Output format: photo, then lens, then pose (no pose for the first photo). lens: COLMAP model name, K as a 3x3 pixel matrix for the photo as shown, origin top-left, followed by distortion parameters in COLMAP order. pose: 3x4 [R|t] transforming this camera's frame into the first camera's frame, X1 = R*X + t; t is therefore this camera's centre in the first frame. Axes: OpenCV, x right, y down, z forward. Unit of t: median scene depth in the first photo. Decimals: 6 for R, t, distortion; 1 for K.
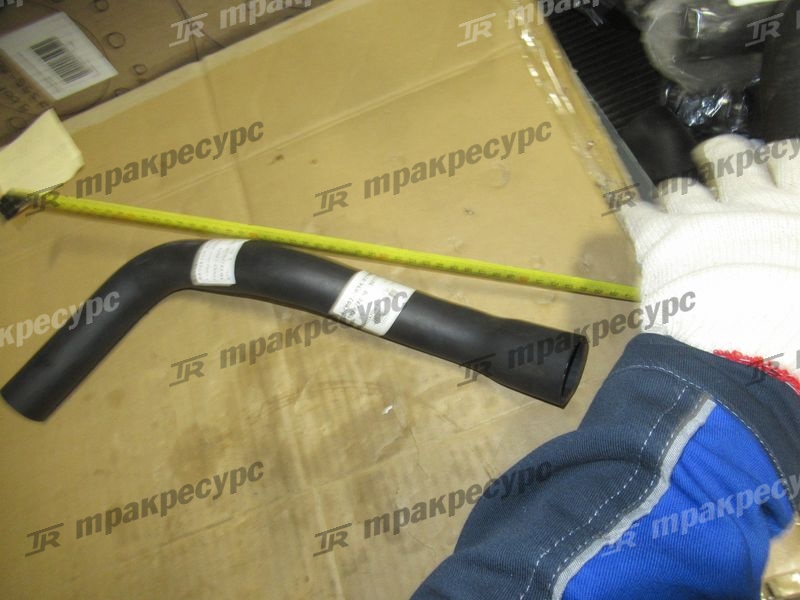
lens RADIAL K [[575.6, 0, 392.7], [0, 575.6, 306.2], [0, 0, 1]] dist [-0.015149, 0.011353]
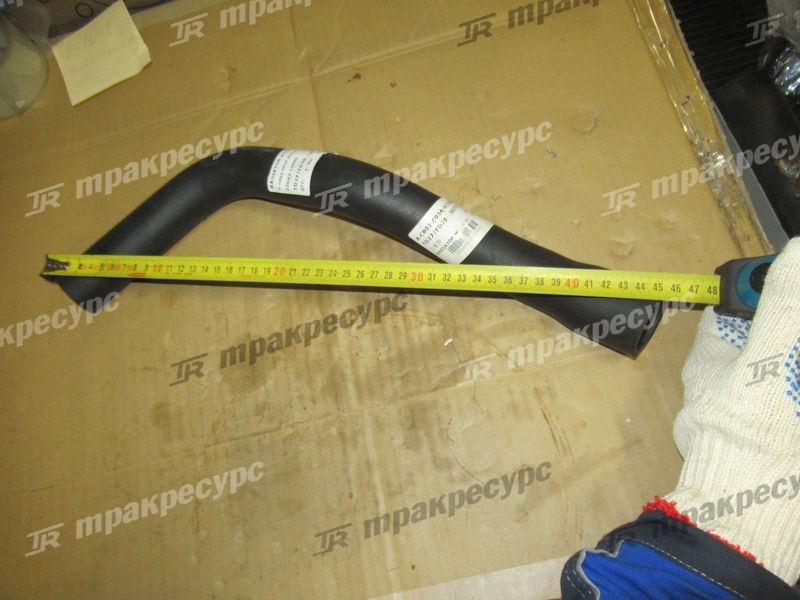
lens RADIAL K [[575.6, 0, 392.3], [0, 575.6, 302.5], [0, 0, 1]] dist [-0.015149, 0.011353]
pose [[0.991829, 0.127431, -0.006025, -0.105075], [-0.126734, 0.989612, 0.067872, 0.056414], [0.014611, -0.066554, 0.997676, 0.012511]]
